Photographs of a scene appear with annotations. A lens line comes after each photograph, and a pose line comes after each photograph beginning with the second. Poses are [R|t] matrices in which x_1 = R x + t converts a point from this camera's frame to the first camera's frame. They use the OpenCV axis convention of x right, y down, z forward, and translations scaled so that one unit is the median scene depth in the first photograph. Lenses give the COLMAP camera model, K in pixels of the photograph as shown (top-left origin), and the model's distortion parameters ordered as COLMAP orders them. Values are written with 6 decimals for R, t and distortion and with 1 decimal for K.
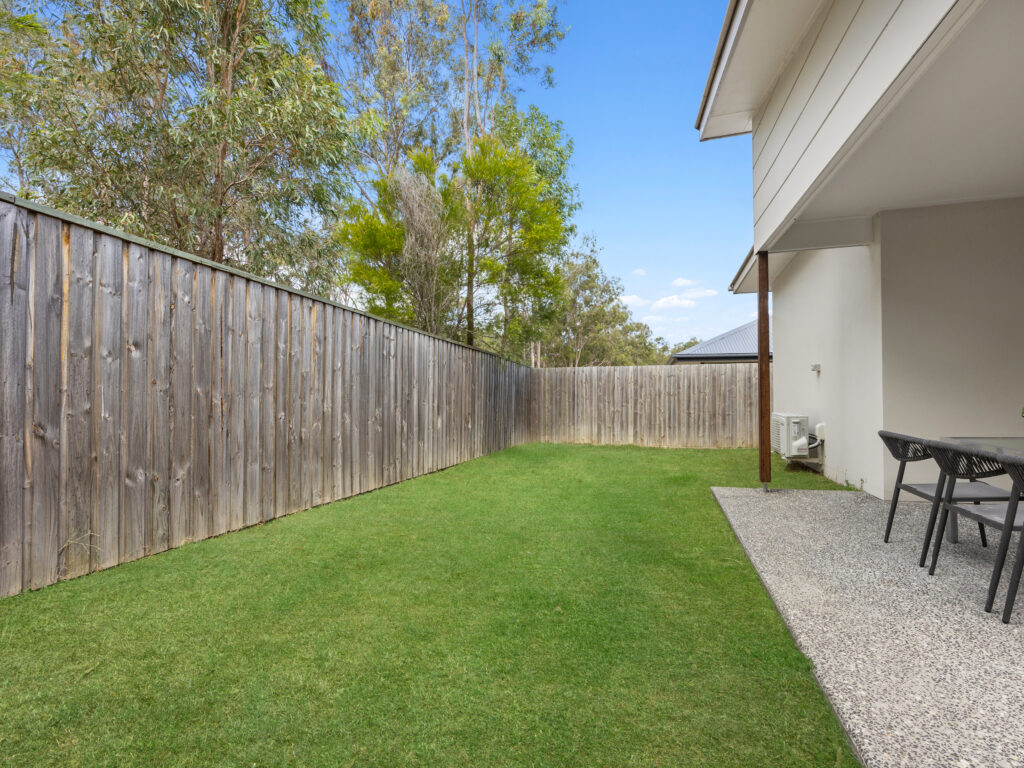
lens RADIAL K [[453.3, 0, 521.2], [0, 453.3, 387.2], [0, 0, 1]] dist [-0.012479, -0.000351]
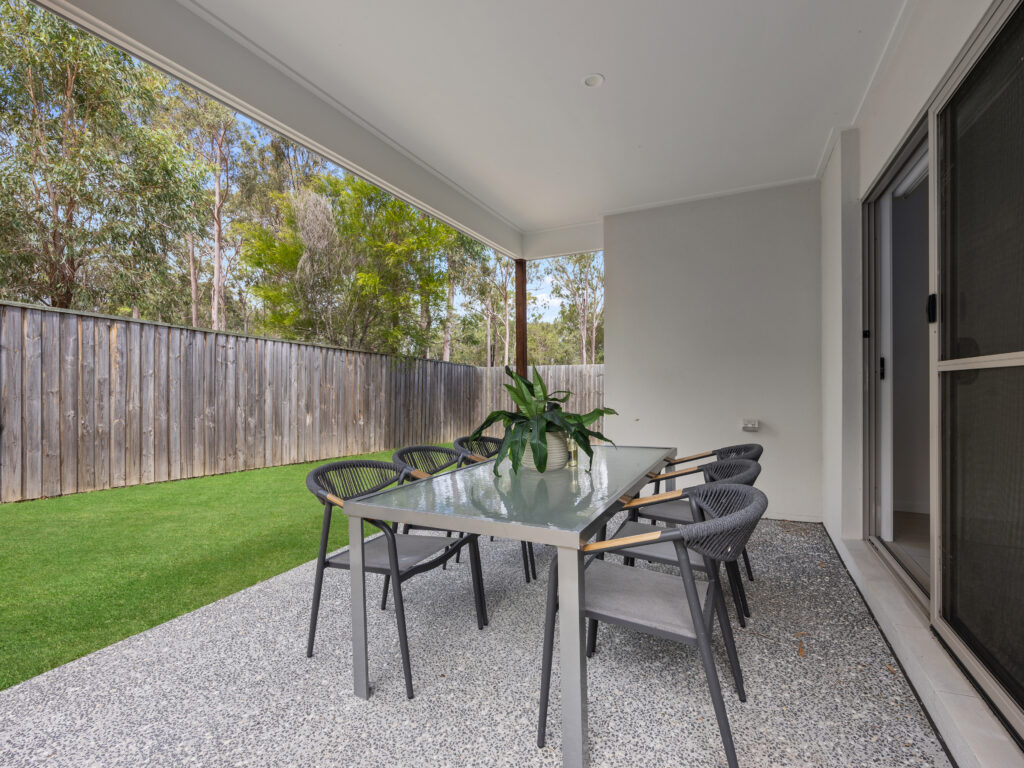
lens RADIAL K [[453.3, 0, 512.8], [0, 453.3, 382.5], [0, 0, 1]] dist [-0.012479, -0.000351]
pose [[0.987841, 0.003637, -0.155427, 0.308721], [-0.003278, 0.999991, 0.002568, -0.010980], [0.155435, -0.002028, 0.987844, -0.015584]]
